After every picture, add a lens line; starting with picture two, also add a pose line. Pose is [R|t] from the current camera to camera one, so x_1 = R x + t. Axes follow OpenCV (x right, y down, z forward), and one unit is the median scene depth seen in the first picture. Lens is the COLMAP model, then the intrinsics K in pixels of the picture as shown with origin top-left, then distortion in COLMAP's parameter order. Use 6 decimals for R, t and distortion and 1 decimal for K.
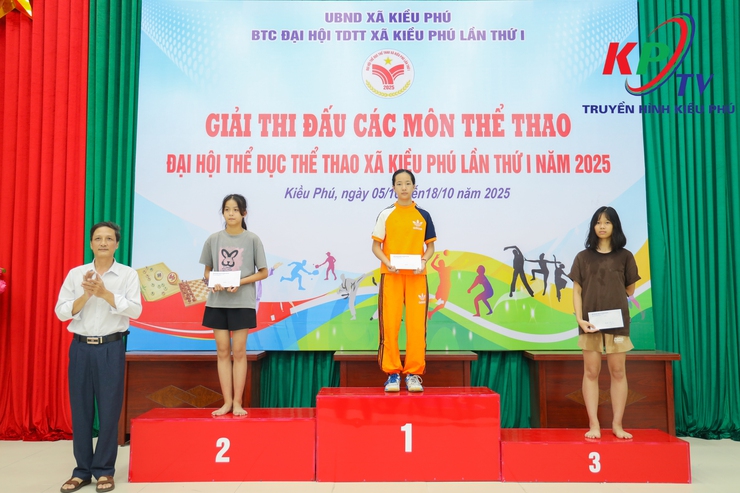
lens RADIAL K [[733.5, 0, 370.0], [0, 733.5, 246.5], [0, 0, 1]] dist [0.028977, 0.083143]
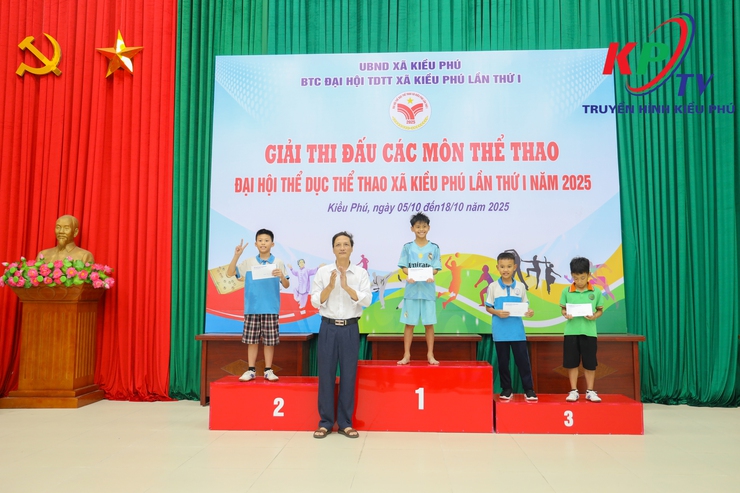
lens RADIAL K [[666.7, 0, 370.0], [0, 666.7, 246.5], [0, 0, 1]] dist [-0.009615, 0.074561]
pose [[0.998692, -0.003622, -0.051007, 0.013560], [0.003751, 0.999990, 0.002431, -0.009091], [0.050997, -0.002619, 0.998695, -0.131535]]
